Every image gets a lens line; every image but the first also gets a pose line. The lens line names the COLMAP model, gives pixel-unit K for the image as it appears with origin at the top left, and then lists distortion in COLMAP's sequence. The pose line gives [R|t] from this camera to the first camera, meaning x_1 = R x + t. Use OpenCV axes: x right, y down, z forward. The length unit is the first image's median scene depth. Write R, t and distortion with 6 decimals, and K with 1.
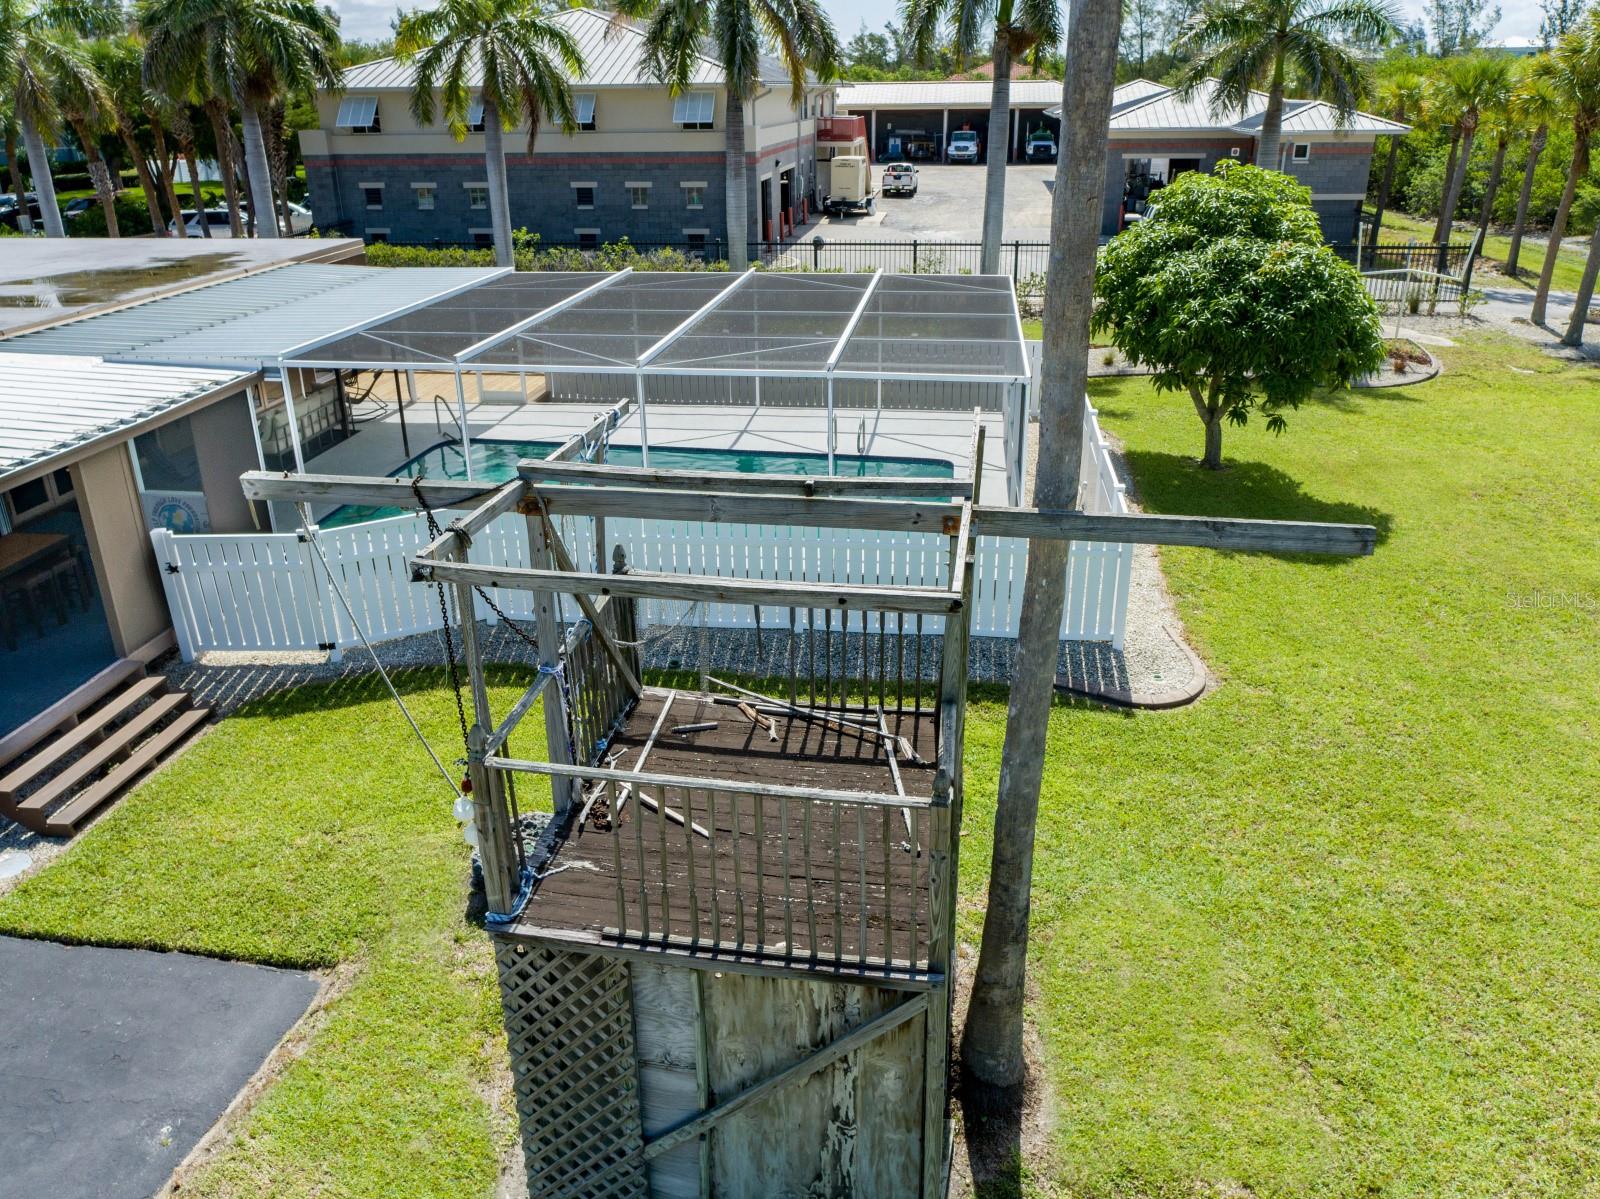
lens RADIAL K [[1214.5, 0, 800.0], [0, 1214.5, 599.5], [0, 0, 1]] dist [-0.015869, -0.002425]
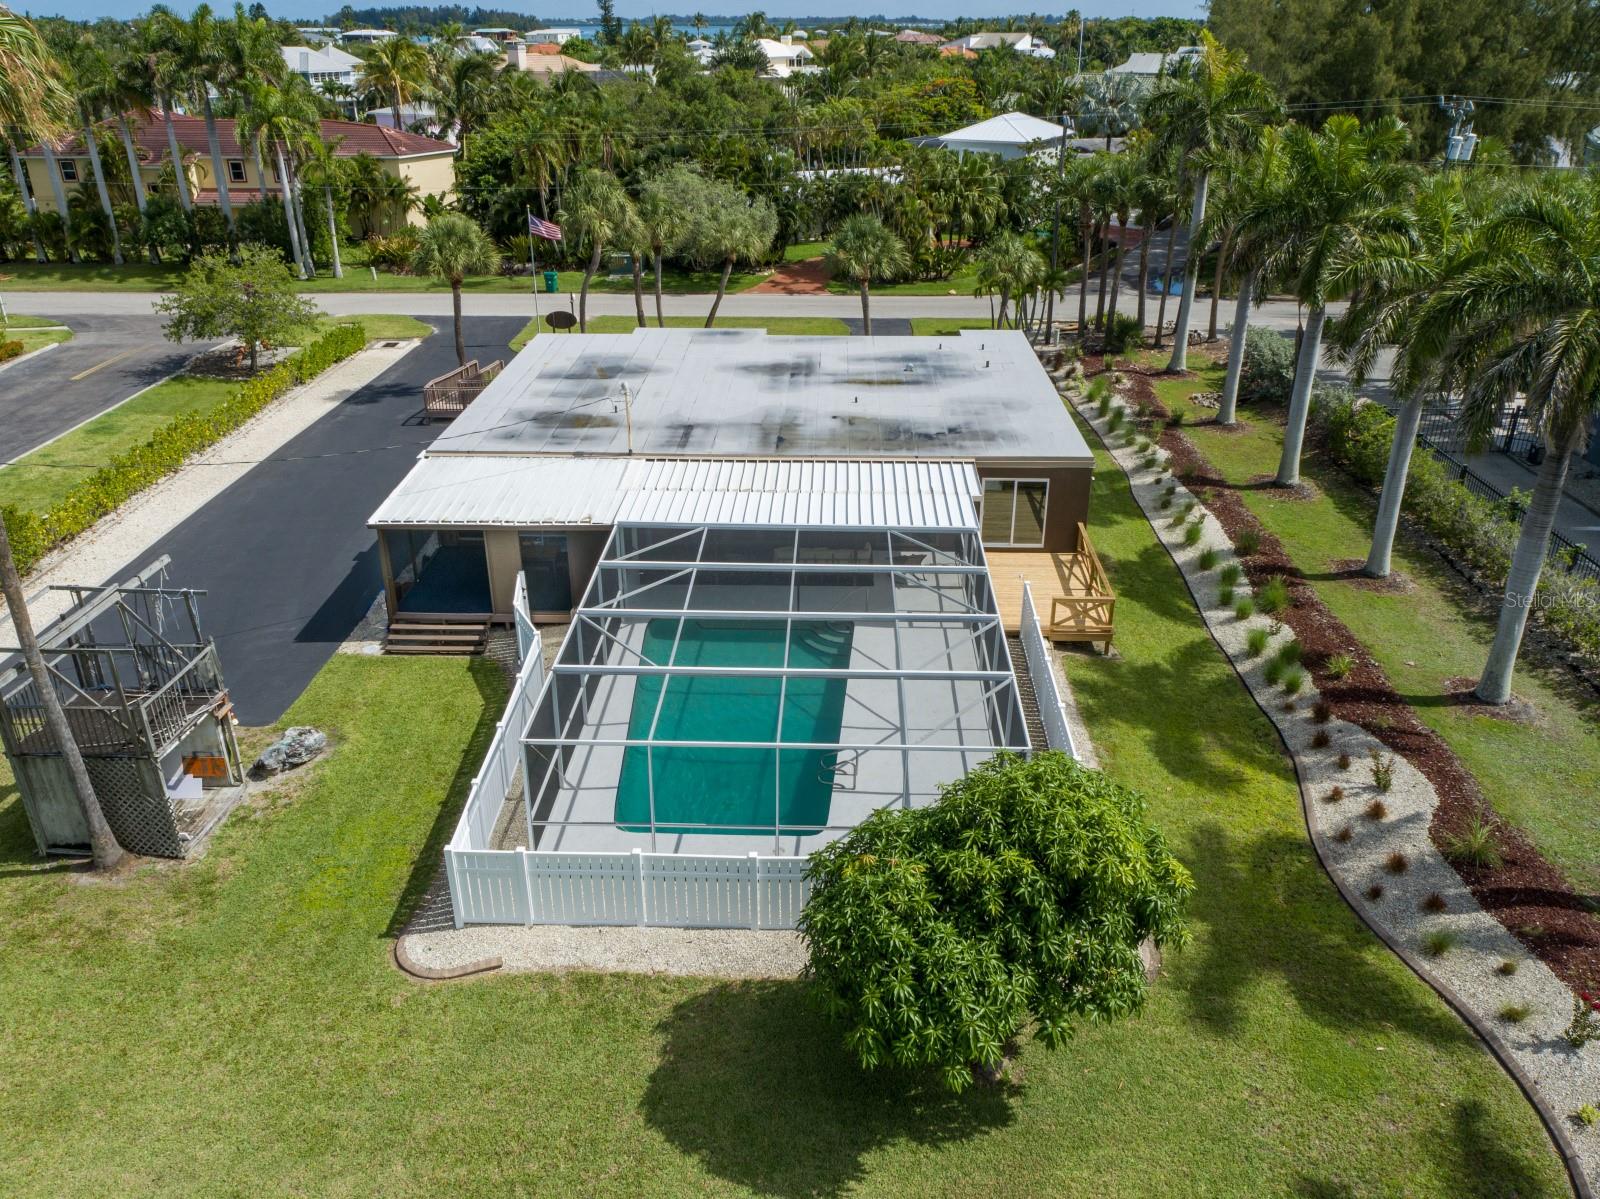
lens RADIAL K [[1214.5, 0, 800.0], [0, 1214.5, 599.5], [0, 0, 1]] dist [-0.015869, -0.002425]
pose [[0.093472, 0.437694, -0.894252, 1.470616], [-0.388680, 0.842955, 0.371959, -1.015191], [0.916619, 0.312810, 0.248916, 0.932571]]
